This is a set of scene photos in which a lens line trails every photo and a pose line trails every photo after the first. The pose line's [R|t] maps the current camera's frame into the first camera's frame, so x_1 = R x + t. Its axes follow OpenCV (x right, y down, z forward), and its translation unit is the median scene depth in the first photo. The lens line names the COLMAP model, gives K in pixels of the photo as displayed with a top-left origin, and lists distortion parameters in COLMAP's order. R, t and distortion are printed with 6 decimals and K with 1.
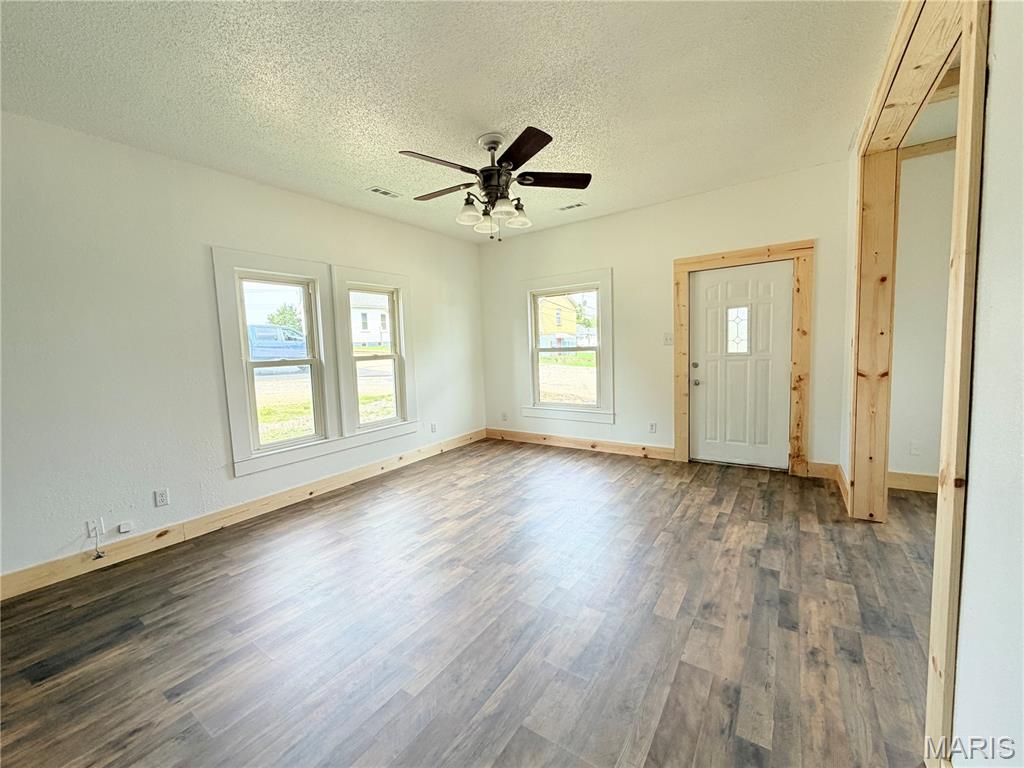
lens RADIAL K [[412.1, 0, 512.0], [0, 412.1, 384.0], [0, 0, 1]] dist [0.001833, 0.000103]
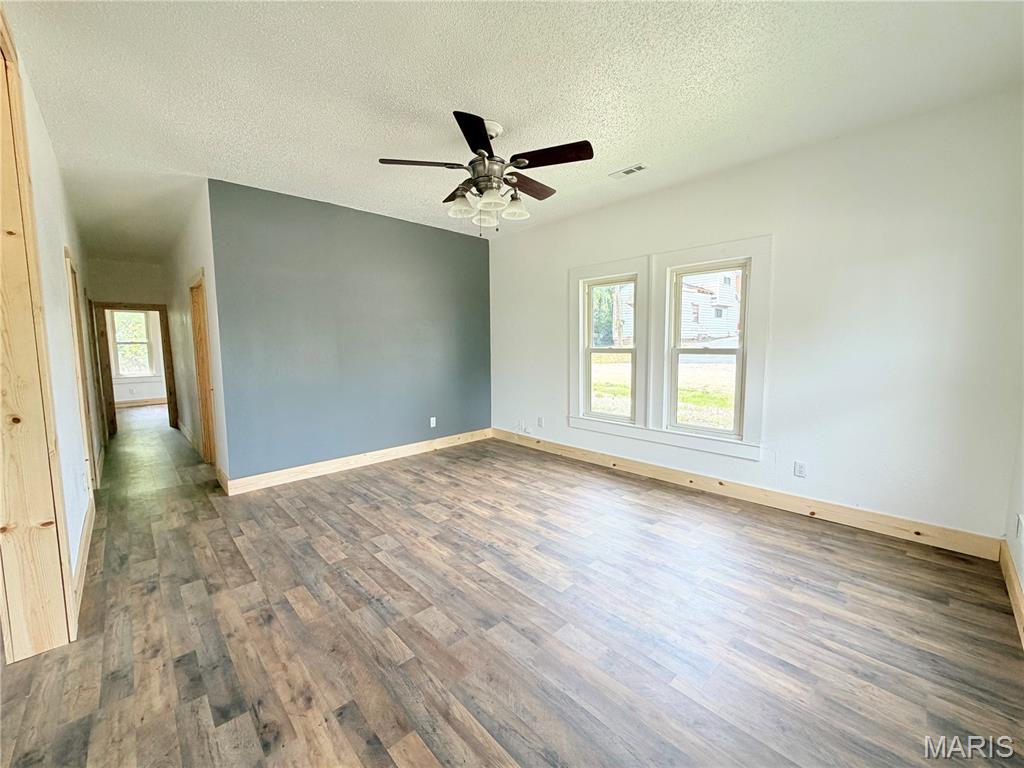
lens RADIAL K [[409.2, 0, 497.9], [0, 409.2, 381.8], [0, 0, 1]] dist [0.000724, 0.000087]
pose [[-0.232345, 0.132921, -0.963508, 0.867731], [-0.072663, 0.985478, 0.153474, -0.150905], [0.969915, 0.105670, -0.219312, 1.203396]]
